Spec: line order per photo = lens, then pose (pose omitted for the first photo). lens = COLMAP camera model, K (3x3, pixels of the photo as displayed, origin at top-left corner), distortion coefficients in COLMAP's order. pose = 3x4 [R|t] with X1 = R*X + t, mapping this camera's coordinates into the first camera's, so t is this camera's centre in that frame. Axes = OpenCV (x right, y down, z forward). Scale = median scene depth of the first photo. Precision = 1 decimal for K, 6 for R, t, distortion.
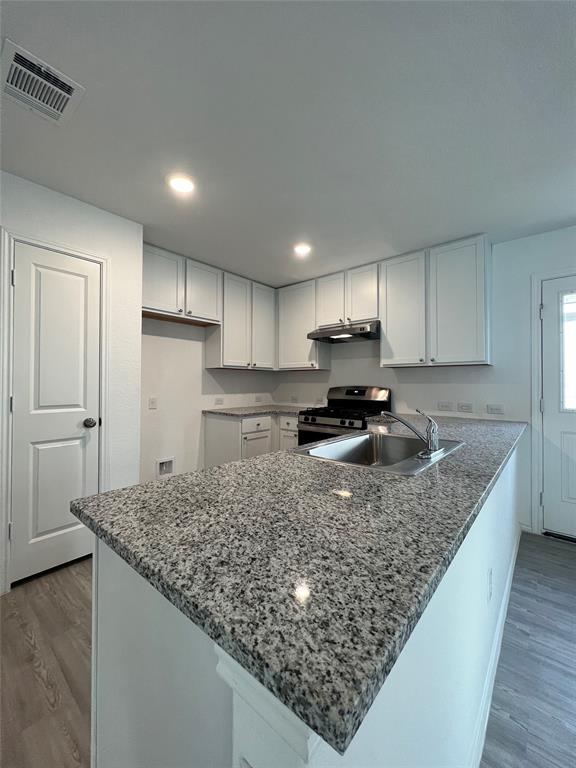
lens RADIAL K [[306.0, 0, 288.7], [0, 306.0, 380.5], [0, 0, 1]] dist [-0.000239, 0.000043]
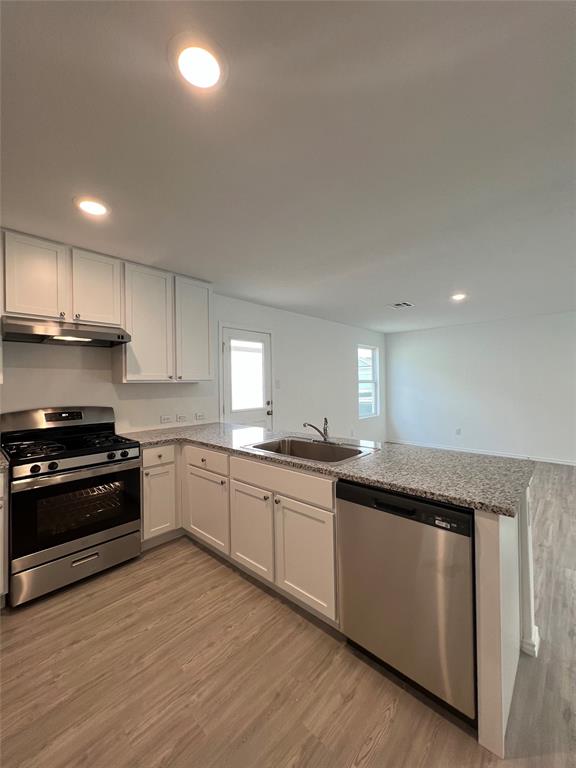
lens RADIAL K [[306.0, 0, 288.7], [0, 306.0, 380.5], [0, 0, 1]] dist [-0.000239, 0.000043]
pose [[0.043729, 0.004131, 0.999035, -0.495472], [0.006975, 0.999966, -0.004440, -0.039699], [-0.999019, 0.007163, 0.043699, 0.455687]]
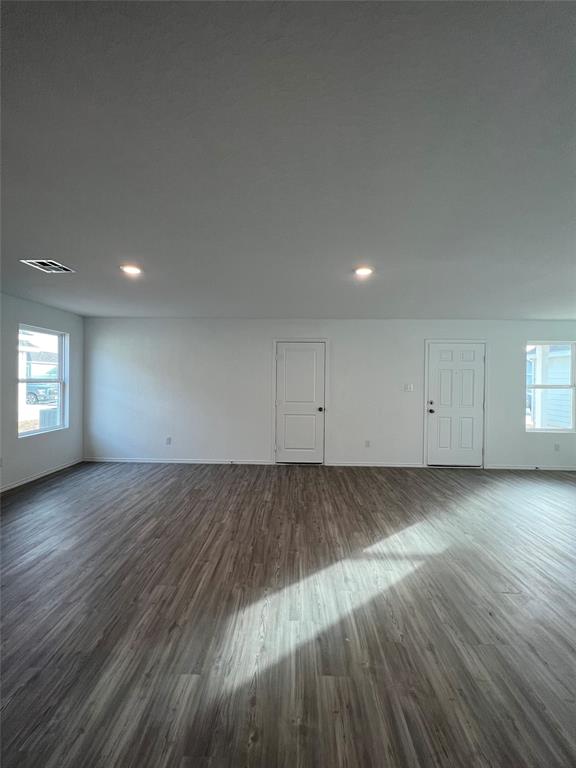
lens RADIAL K [[306.0, 0, 288.7], [0, 306.0, 380.5], [0, 0, 1]] dist [-0.000239, 0.000043]
pose [[-0.630557, -0.013253, 0.776030, -0.244042], [-0.017839, 0.999838, 0.002580, -0.062040], [-0.775938, -0.012217, -0.630691, 0.055165]]
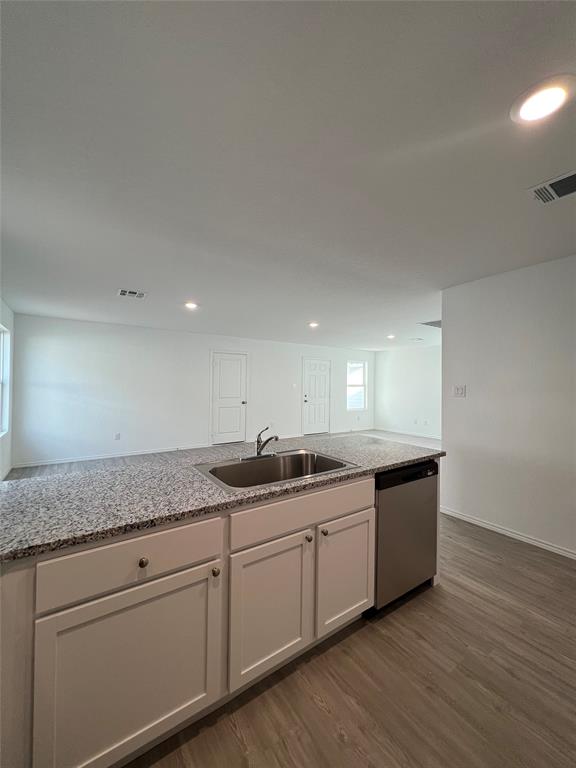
lens RADIAL K [[306.0, 0, 288.7], [0, 306.0, 380.5], [0, 0, 1]] dist [-0.000239, 0.000043]
pose [[-0.965996, -0.011031, 0.258321, -0.013499], [-0.015914, 0.999732, -0.016820, -0.040035], [-0.258066, -0.020359, -0.965913, 0.949864]]
